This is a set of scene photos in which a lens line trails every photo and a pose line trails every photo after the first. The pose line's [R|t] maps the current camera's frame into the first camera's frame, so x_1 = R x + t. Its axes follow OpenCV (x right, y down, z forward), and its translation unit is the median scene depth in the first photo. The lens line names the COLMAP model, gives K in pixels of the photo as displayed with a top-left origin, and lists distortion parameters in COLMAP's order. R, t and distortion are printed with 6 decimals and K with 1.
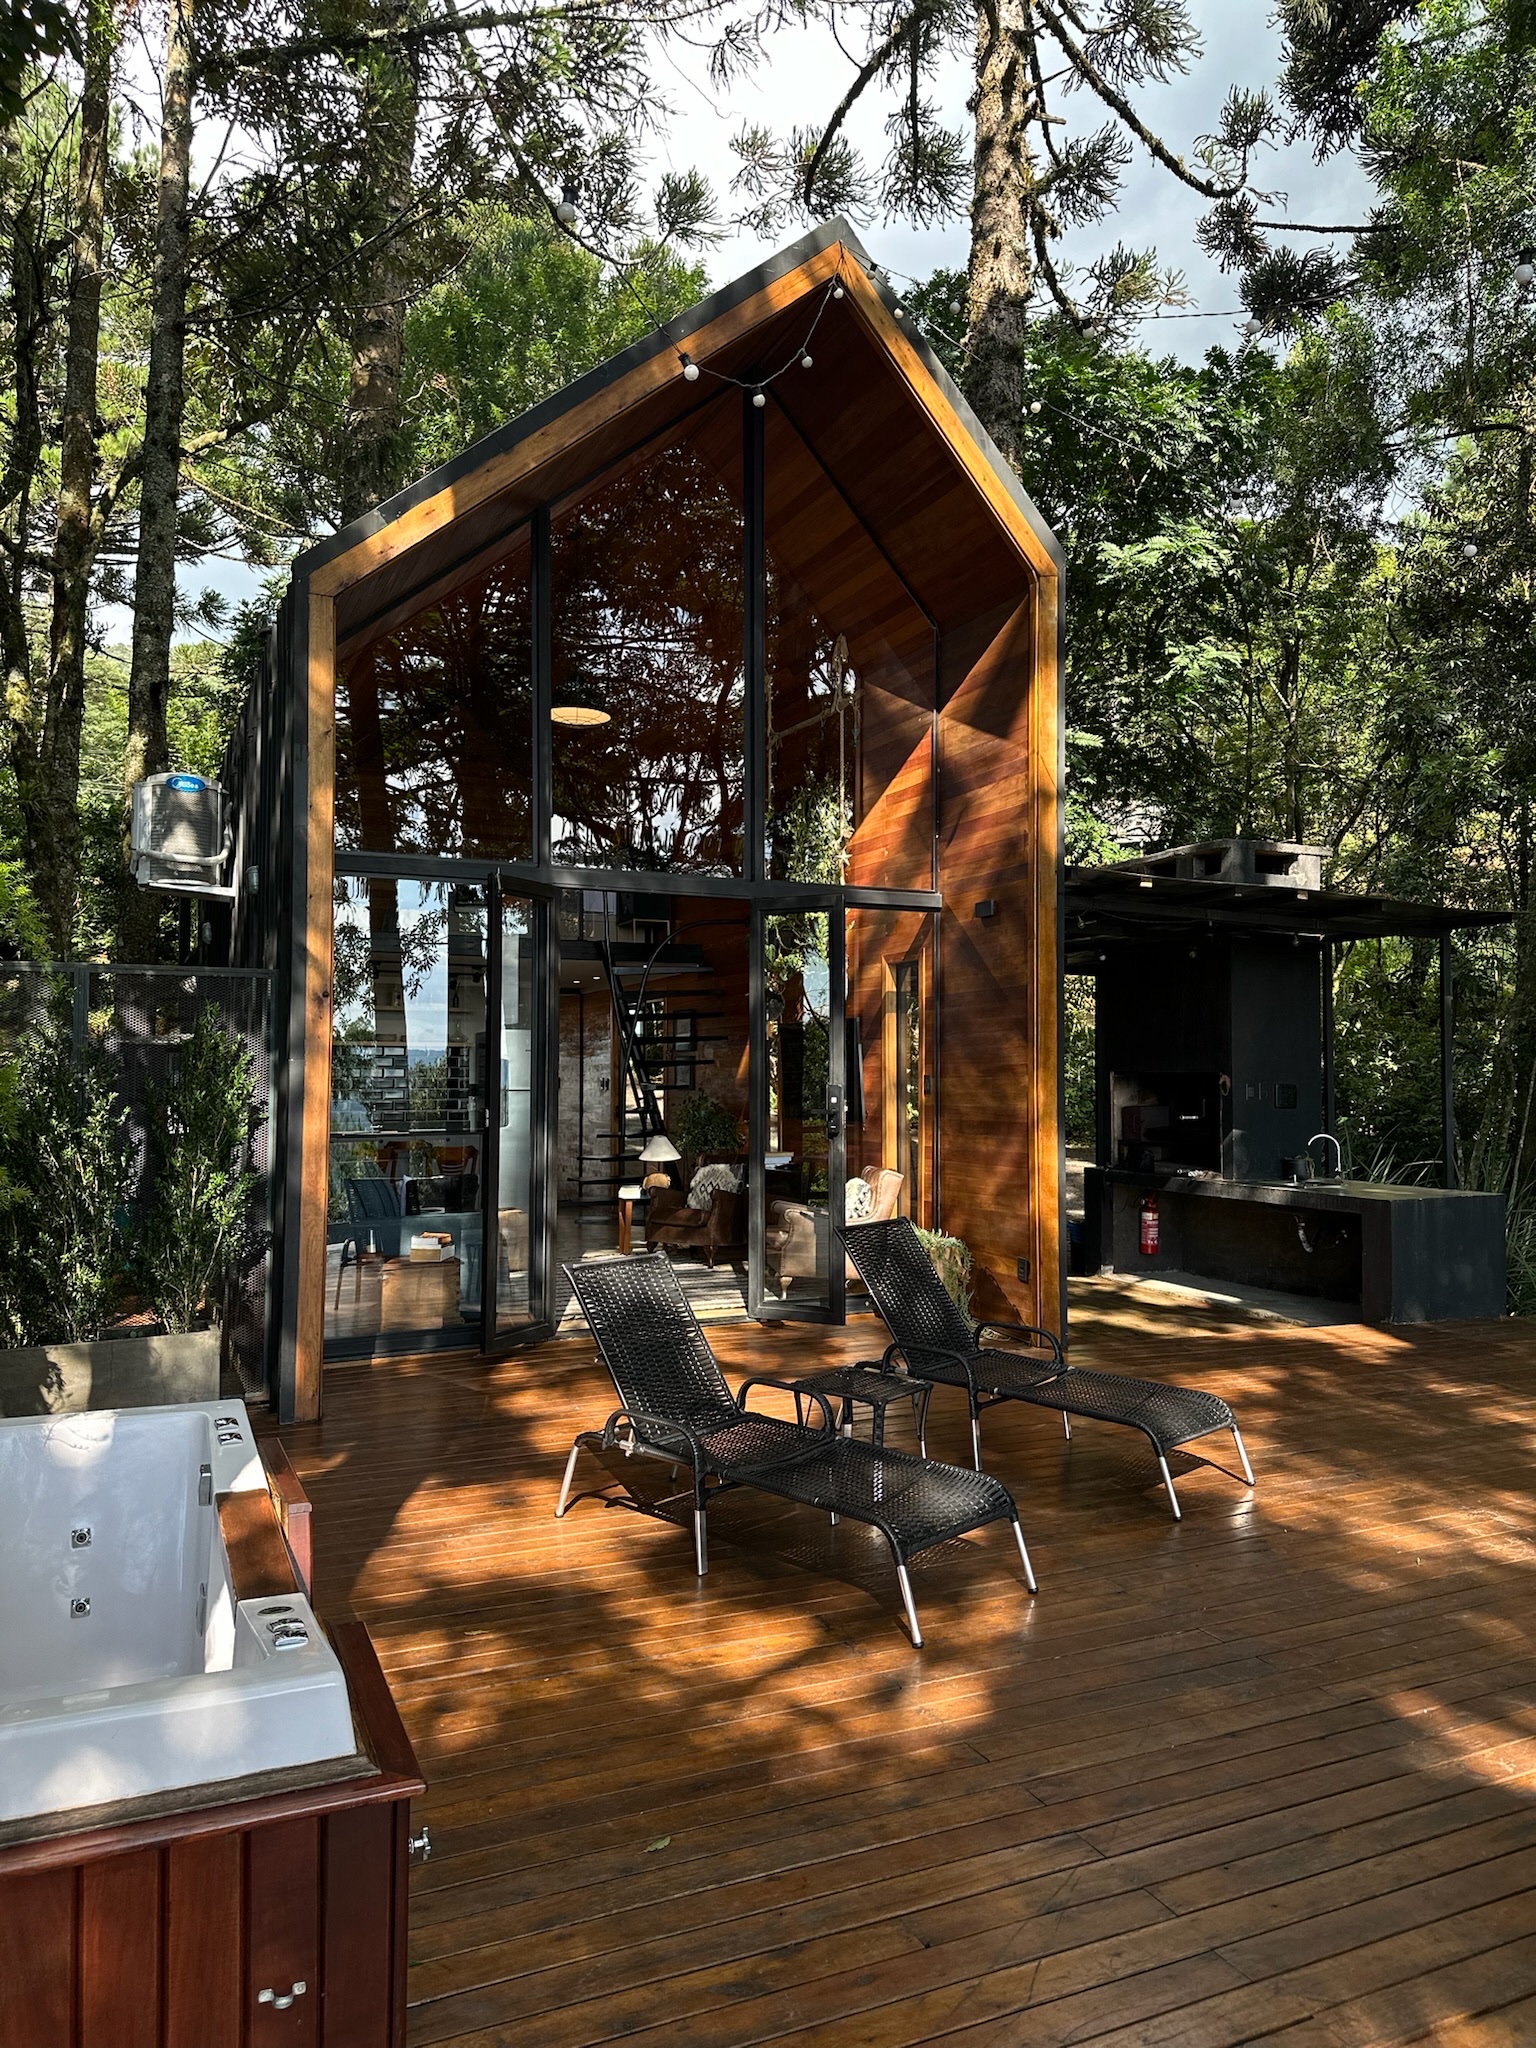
lens RADIAL K [[1412.2, 0, 768.0], [0, 1412.2, 1024.0], [0, 0, 1]] dist [0.044184, -0.072732]
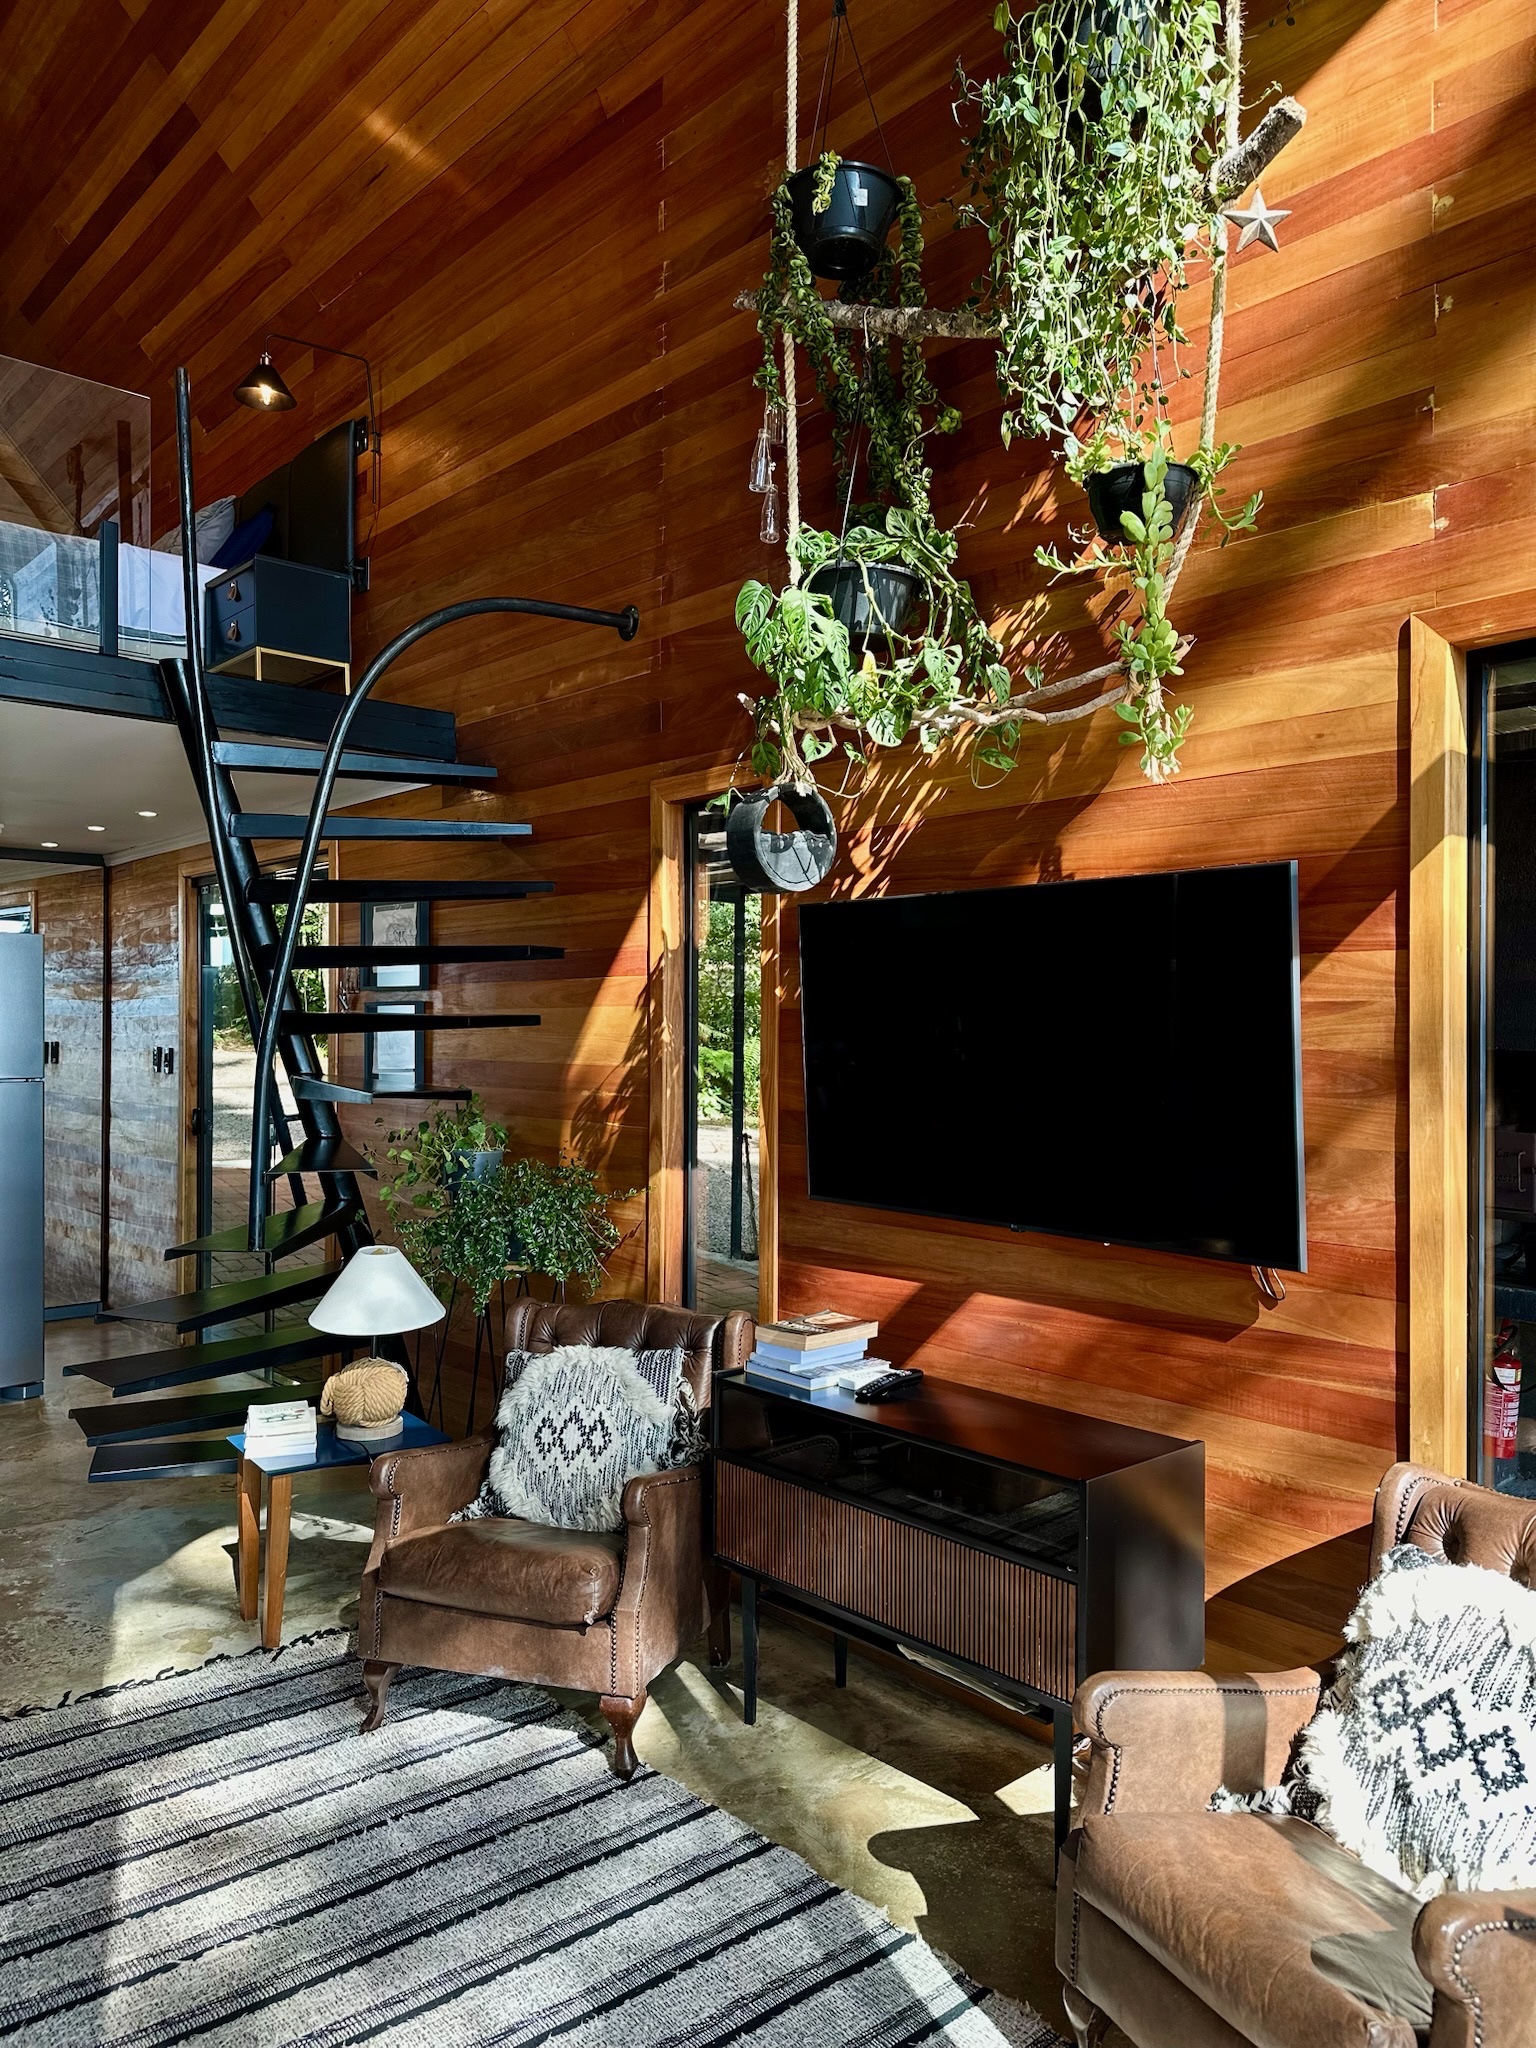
lens RADIAL K [[1412.2, 0, 768.0], [0, 1412.2, 1024.0], [0, 0, 1]] dist [0.044184, -0.072732]
pose [[0.953604, 0.001626, 0.301060, -0.089273], [-0.013246, 0.999244, 0.036560, 0.015481], [-0.300773, -0.038852, 0.952904, 0.668022]]
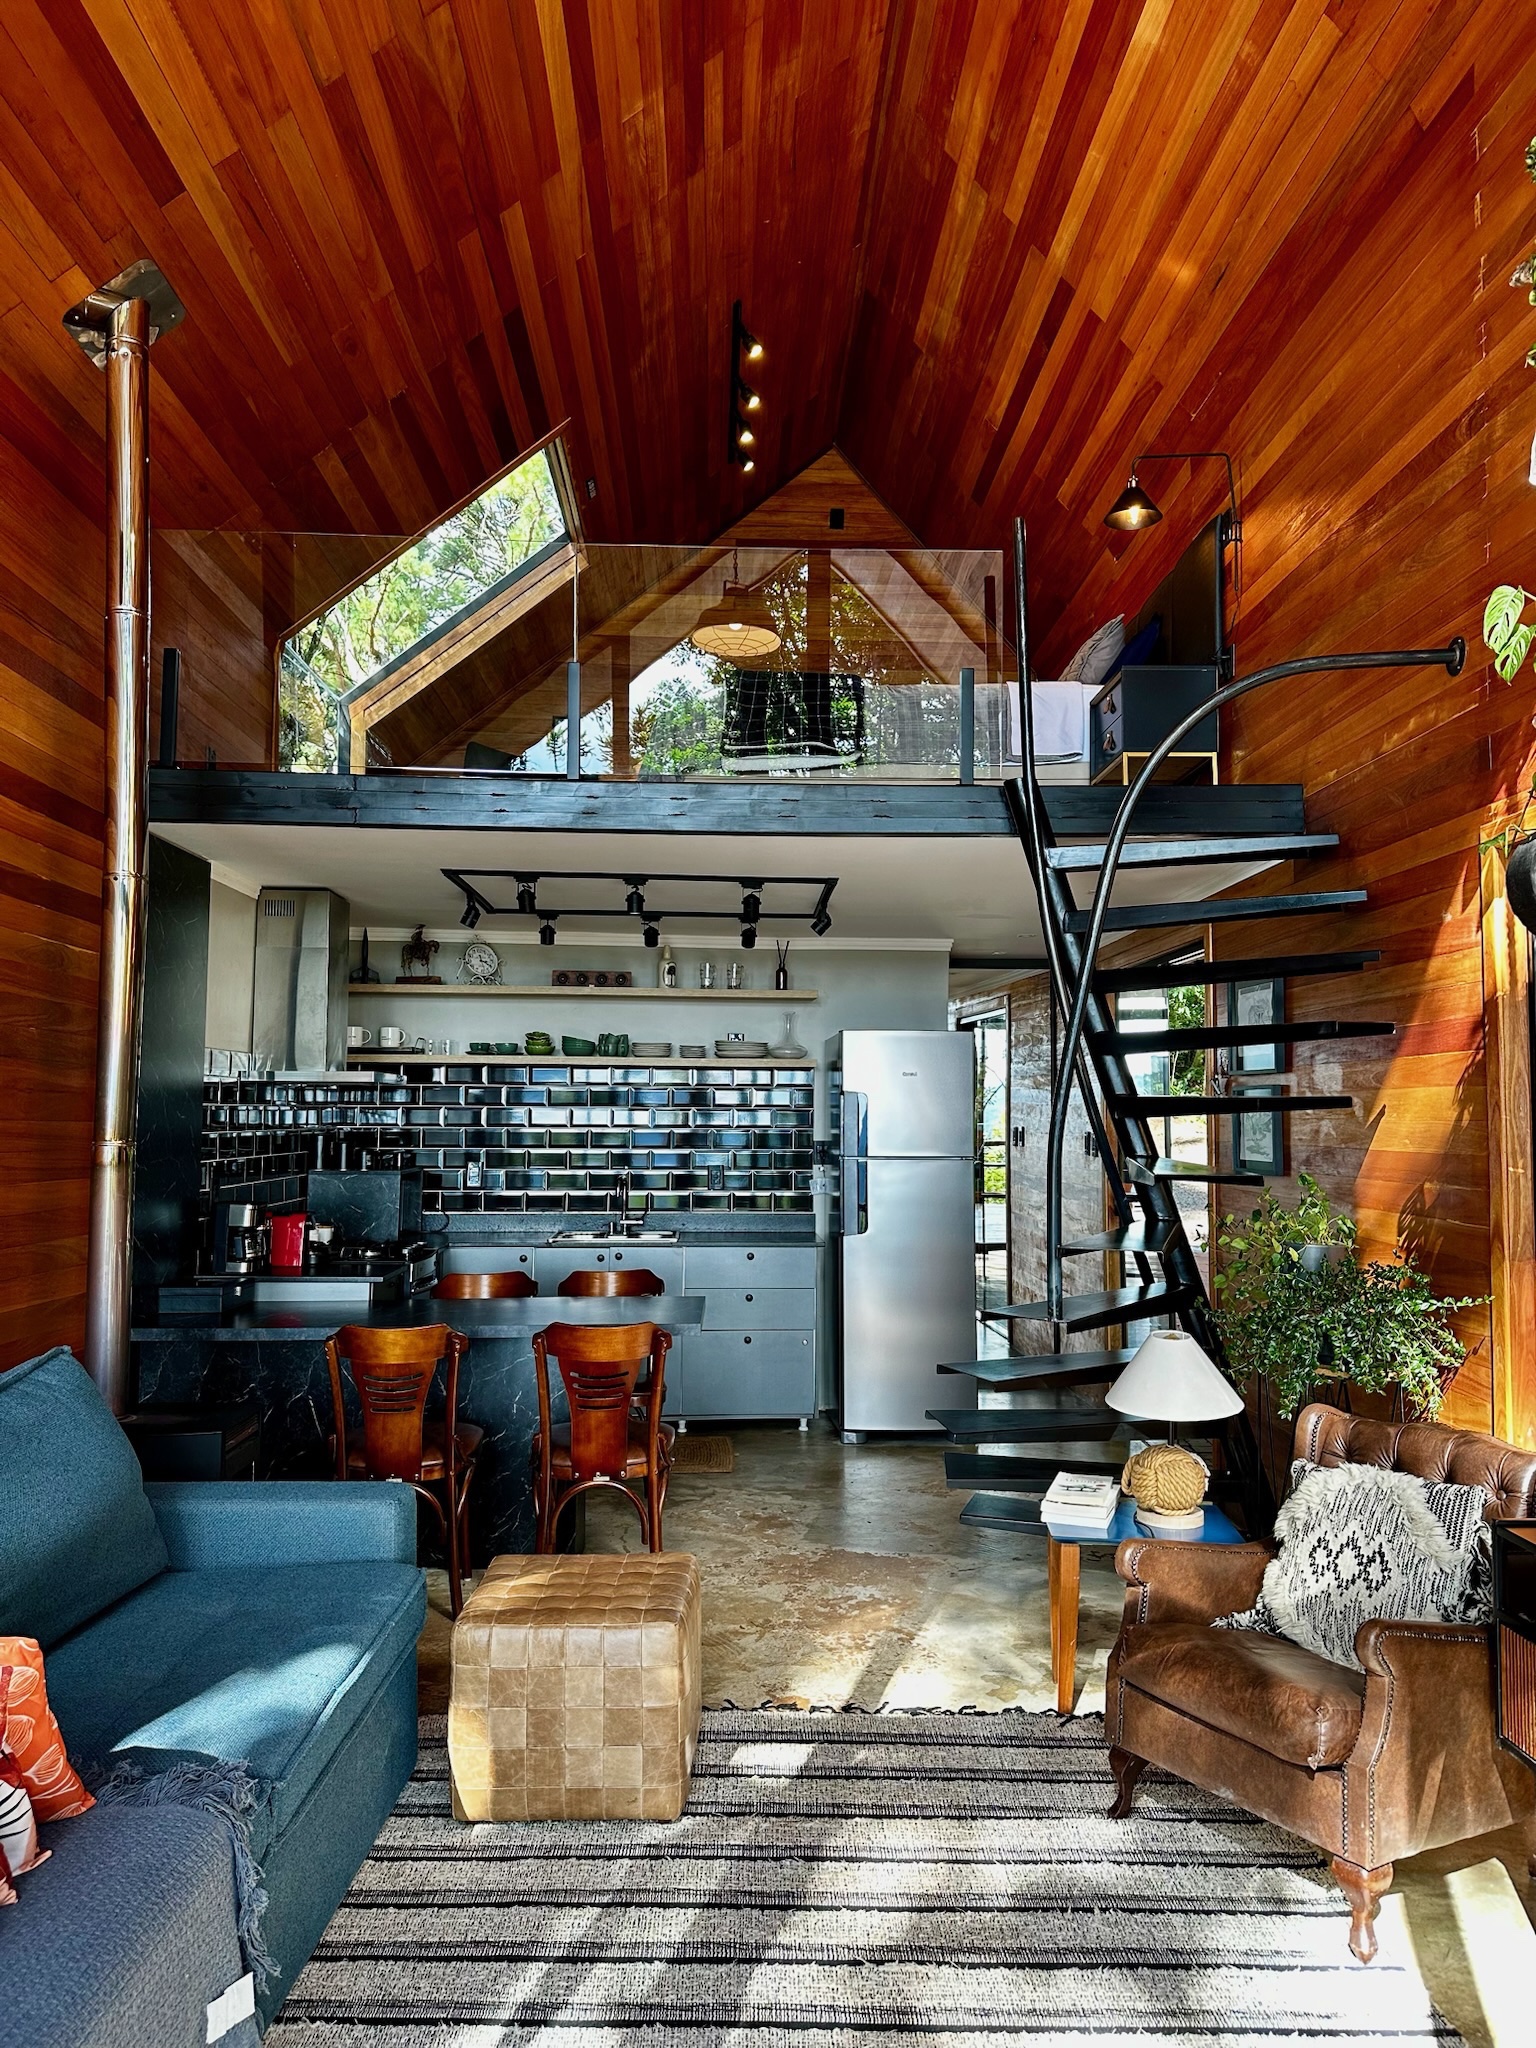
lens RADIAL K [[1425.0, 0, 768.0], [0, 1425.0, 1024.0], [0, 0, 1]] dist [0.009262, -0.024739]
pose [[0.913665, -0.028388, -0.405477, -0.026969], [0.018547, 0.999431, -0.028178, 0.016877], [0.406046, 0.018224, 0.913671, 0.667602]]
